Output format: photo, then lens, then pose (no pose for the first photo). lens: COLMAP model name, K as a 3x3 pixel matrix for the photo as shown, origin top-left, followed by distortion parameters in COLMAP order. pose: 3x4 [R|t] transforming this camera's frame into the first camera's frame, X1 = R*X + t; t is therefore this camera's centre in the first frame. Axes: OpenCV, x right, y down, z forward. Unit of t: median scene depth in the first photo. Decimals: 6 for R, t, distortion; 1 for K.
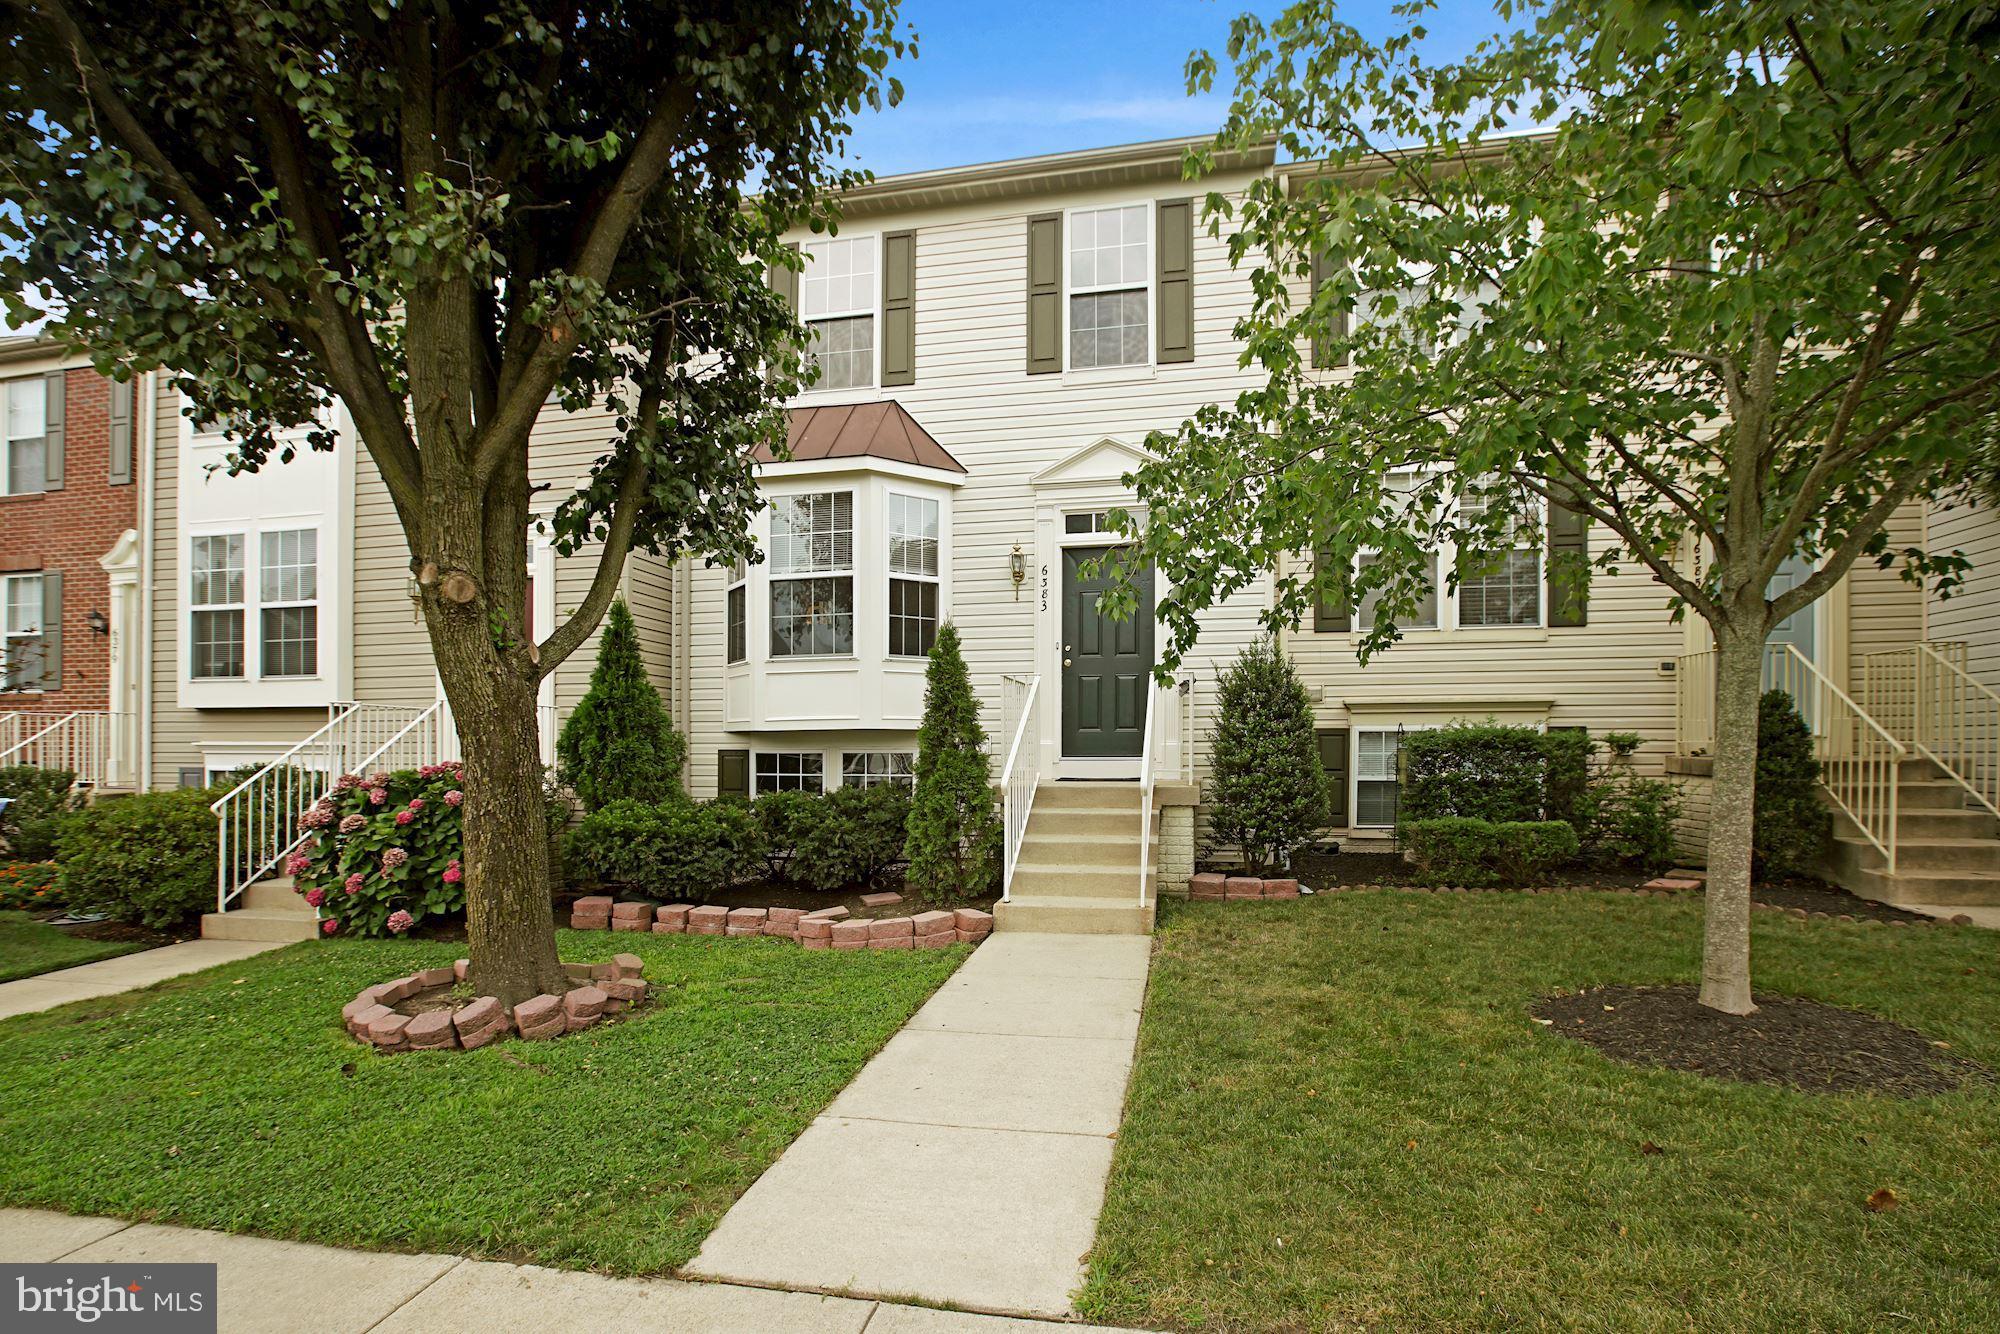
lens RADIAL K [[908.1, 0, 1015.4], [0, 908.1, 670.3], [0, 0, 1]] dist [-0.035553, 0.007299]
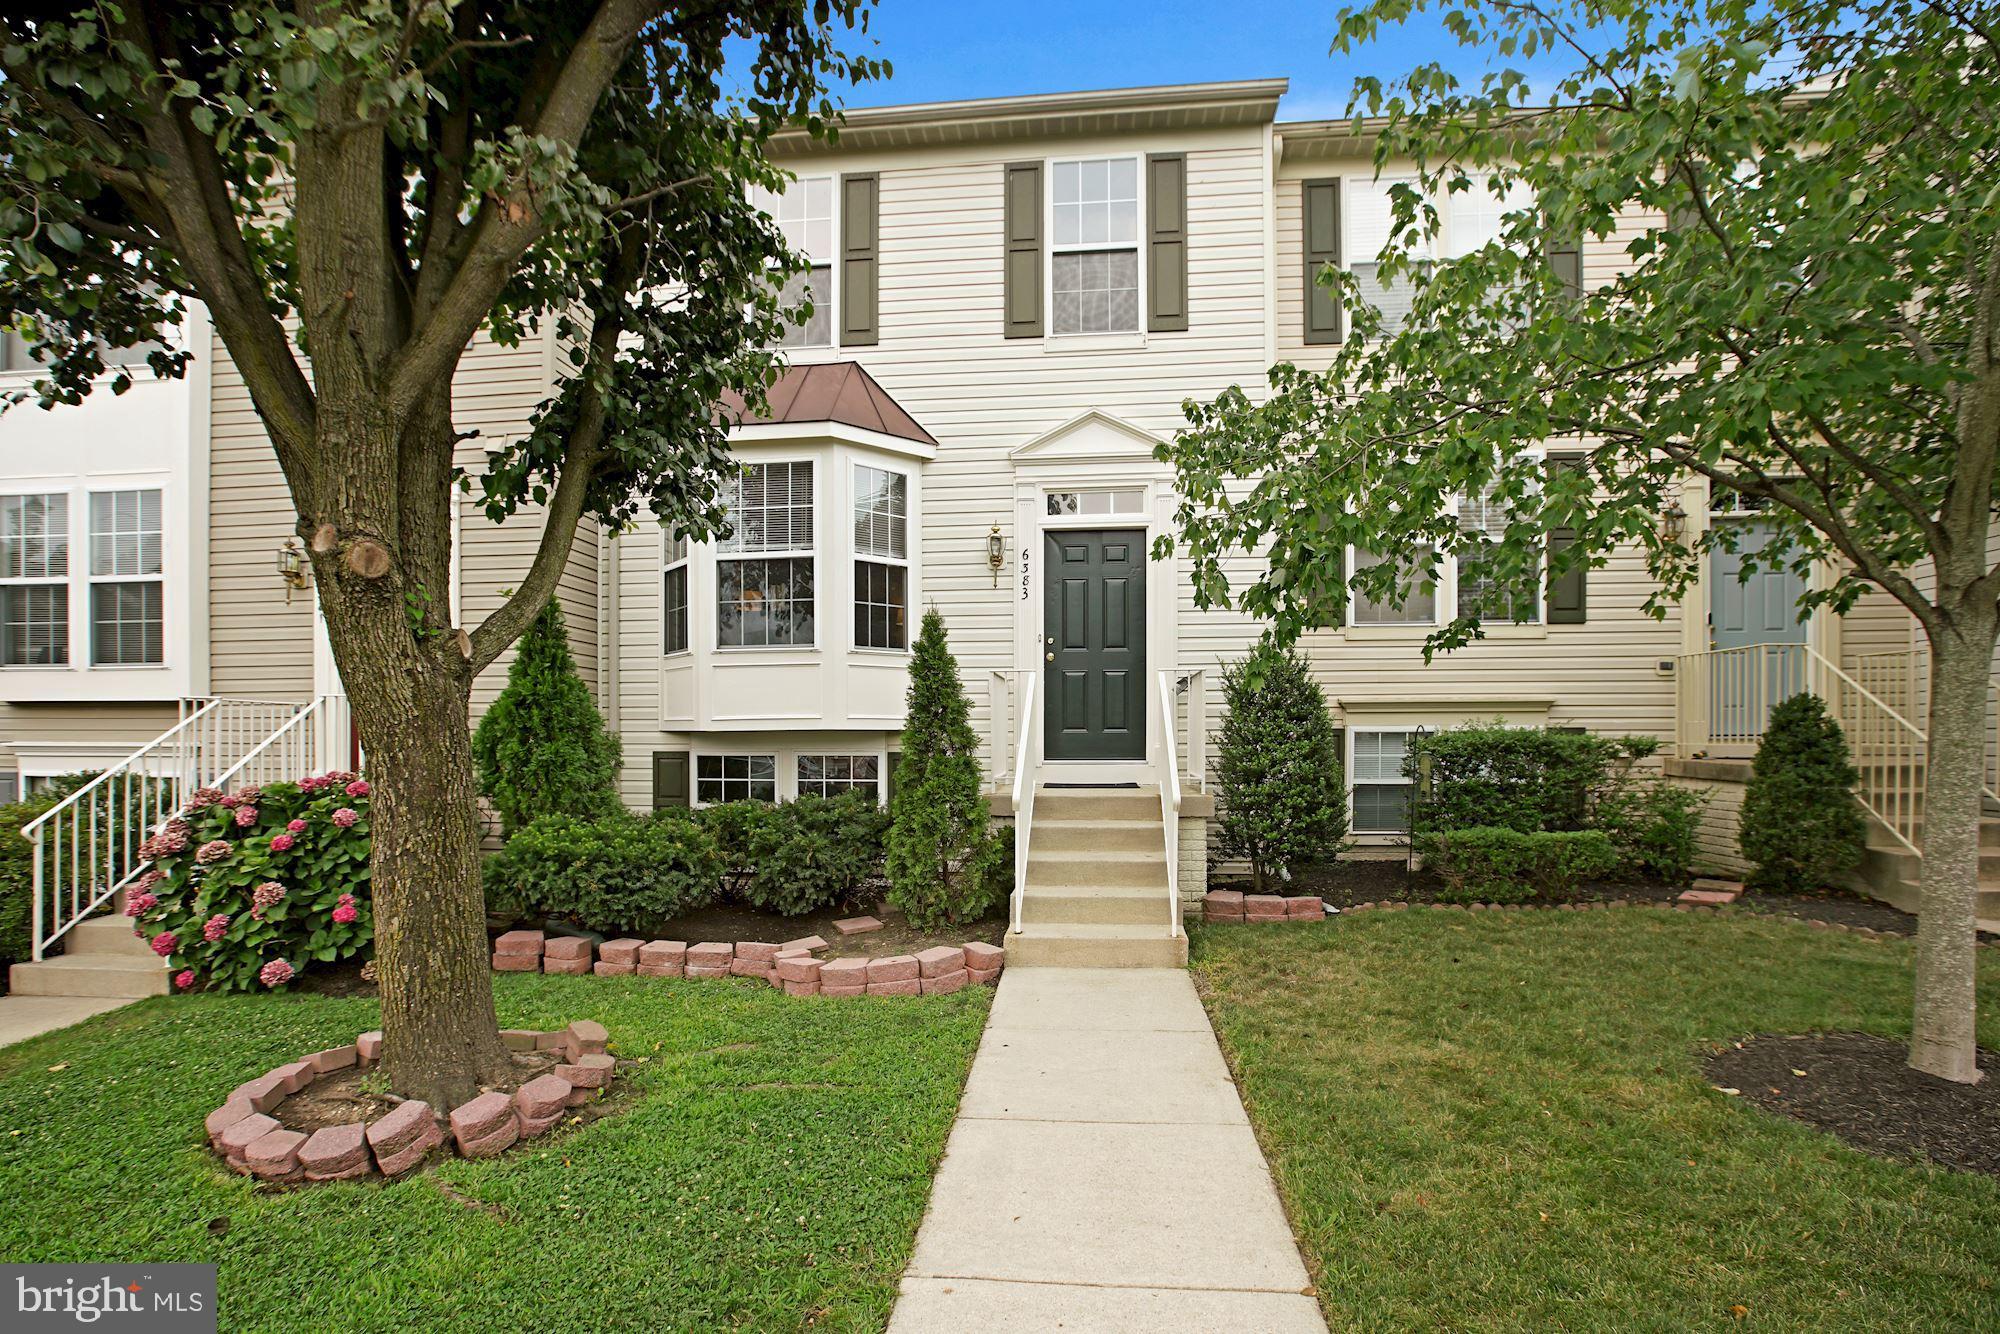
lens RADIAL K [[908.1, 0, 1005.0], [0, 908.1, 675.7], [0, 0, 1]] dist [-0.035553, 0.007299]
pose [[0.995331, 0.006679, 0.096291, -0.110021], [-0.008521, 0.999788, 0.018730, -0.008417], [-0.096145, -0.019463, 0.995177, 0.138834]]
